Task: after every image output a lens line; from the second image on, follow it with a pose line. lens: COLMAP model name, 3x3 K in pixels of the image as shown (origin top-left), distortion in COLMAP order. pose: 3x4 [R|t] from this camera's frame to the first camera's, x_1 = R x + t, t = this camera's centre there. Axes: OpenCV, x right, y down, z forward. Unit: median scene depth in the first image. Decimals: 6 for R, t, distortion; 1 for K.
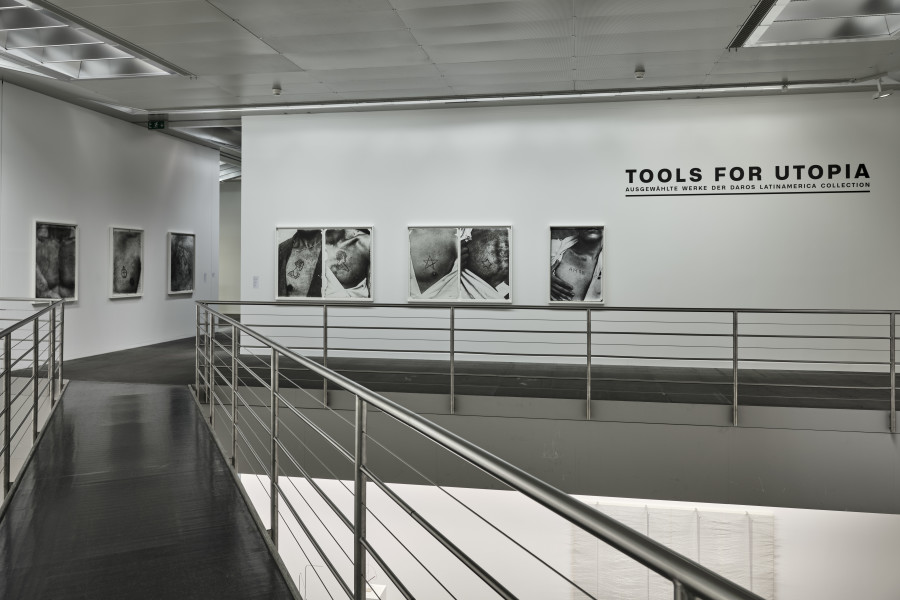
lens RADIAL K [[682.8, 0, 449.7], [0, 682.8, 300.0], [0, 0, 1]] dist [-0.006427, 0.001561]
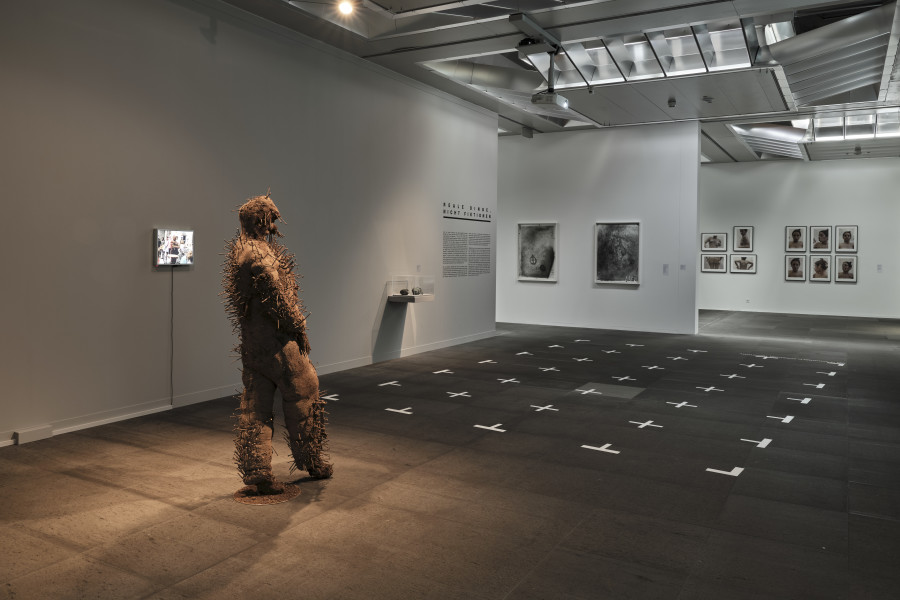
lens RADIAL K [[682.8, 0, 450.4], [0, 682.8, 298.8], [0, 0, 1]] dist [-0.006427, 0.001561]
pose [[-0.338149, 0.057227, -0.939351, 0.859693], [-0.060319, 0.994779, 0.082317, -0.075525], [0.939157, 0.084496, -0.332932, 1.529641]]
